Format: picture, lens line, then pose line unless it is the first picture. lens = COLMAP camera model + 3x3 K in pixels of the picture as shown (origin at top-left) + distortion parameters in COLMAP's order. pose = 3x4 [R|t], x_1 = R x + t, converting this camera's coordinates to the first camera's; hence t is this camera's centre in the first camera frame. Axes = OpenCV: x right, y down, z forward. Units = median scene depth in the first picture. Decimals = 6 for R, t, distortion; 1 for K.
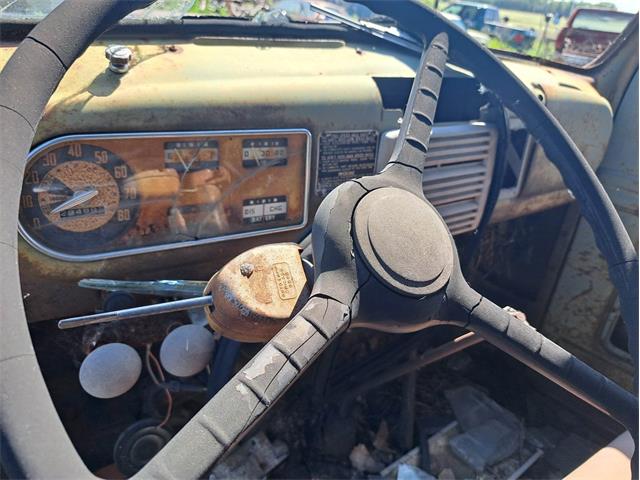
lens RADIAL K [[477.8, 0, 301.7], [0, 477.8, 239.6], [0, 0, 1]] dist [0.003372, -0.005595]
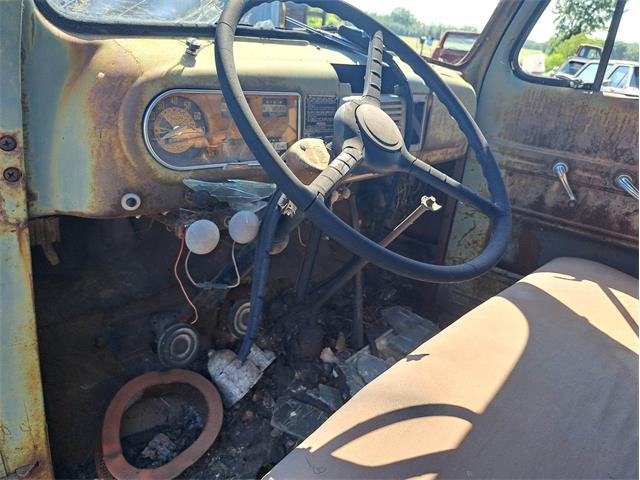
lens RADIAL K [[466.9, 0, 301.5], [0, 466.9, 239.9], [0, 0, 1]] dist [0.056545, -0.070239]
pose [[0.978928, -0.081074, 0.187423, -0.265991], [0.087582, 0.995800, -0.026693, 0.256033], [-0.184472, 0.042545, 0.981916, -0.446860]]
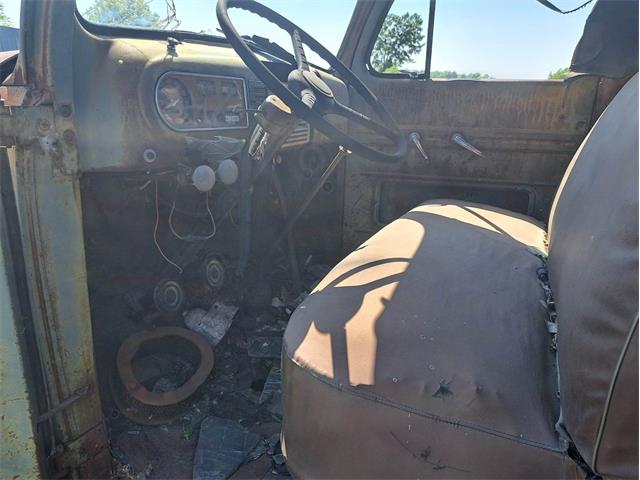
lens RADIAL K [[466.9, 0, 301.5], [0, 466.9, 239.9], [0, 0, 1]] dist [0.056545, -0.070239]
pose [[0.865753, -0.219737, 0.449653, -0.749288], [0.271213, 0.961085, -0.052524, 0.562297], [-0.420613, 0.167425, 0.891658, -0.765521]]
